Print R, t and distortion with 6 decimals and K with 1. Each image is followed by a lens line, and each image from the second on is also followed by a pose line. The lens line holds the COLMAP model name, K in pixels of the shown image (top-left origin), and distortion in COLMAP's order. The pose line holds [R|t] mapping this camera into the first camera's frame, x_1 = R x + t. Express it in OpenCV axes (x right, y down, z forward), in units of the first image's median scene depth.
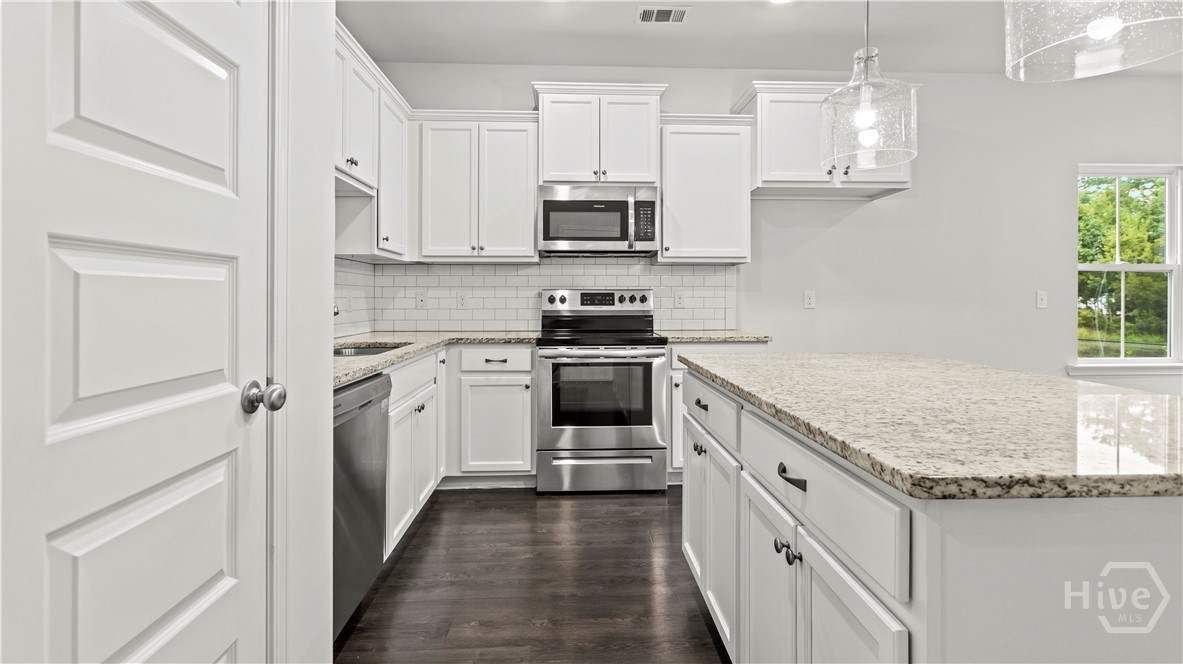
lens RADIAL K [[569.2, 0, 598.6], [0, 569.2, 296.3], [0, 0, 1]] dist [-0.000972, 0.002012]
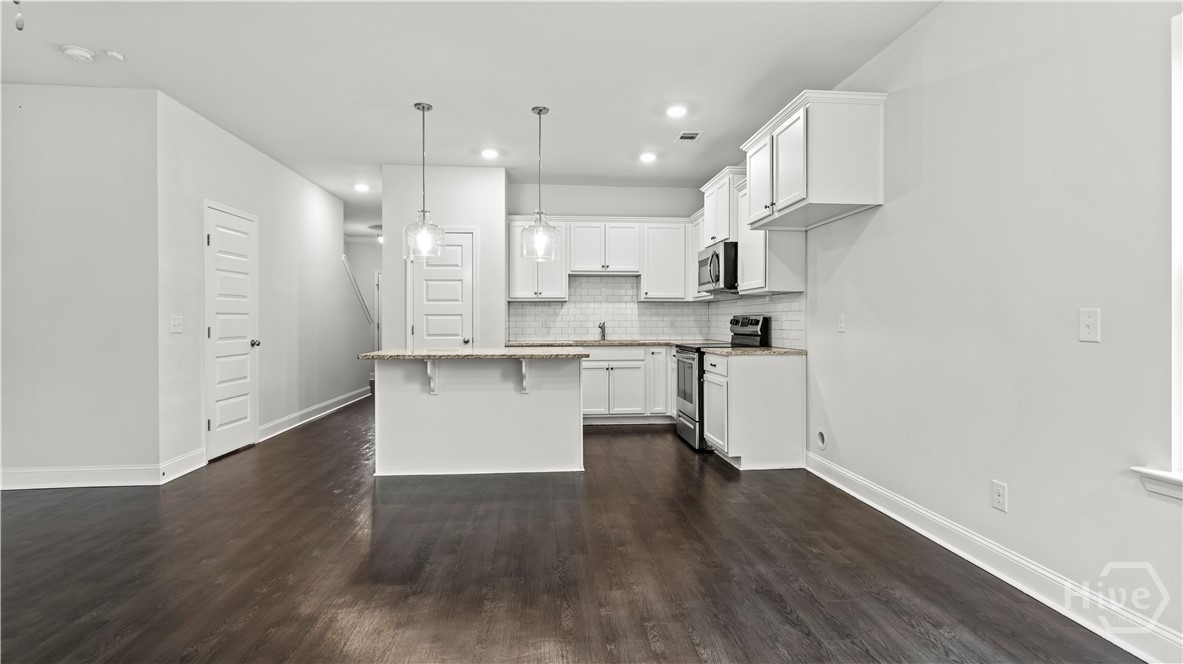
lens RADIAL K [[569.2, 0, 594.1], [0, 569.2, 329.5], [0, 0, 1]] dist [-0.000972, 0.002012]
pose [[0.039853, 0.015102, -0.999091, 1.485646], [0.004694, 0.999872, 0.015301, 0.000244], [0.999195, -0.005300, 0.039777, 0.618119]]
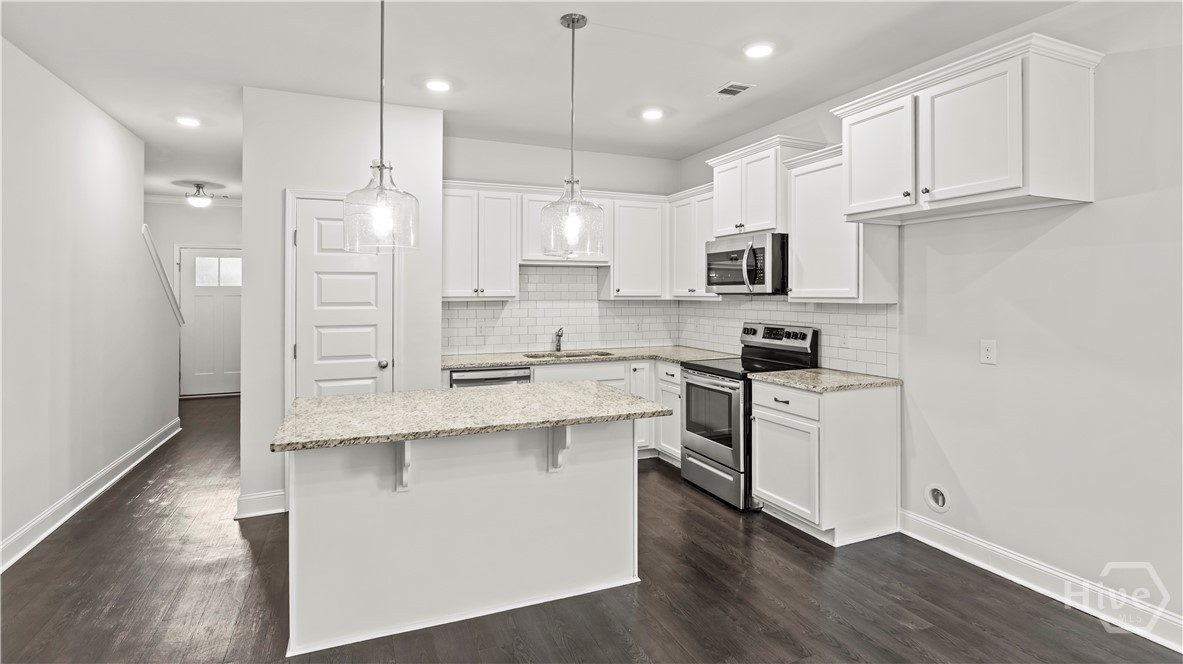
lens RADIAL K [[585.8, 0, 595.9], [0, 585.8, 295.1], [0, 0, 1]] dist [-0.009209, 0.002714]
pose [[0.345709, 0.002508, -0.938338, 1.016870], [0.003645, 0.999985, 0.004016, -0.080791], [0.938335, -0.004808, 0.345695, 0.307125]]
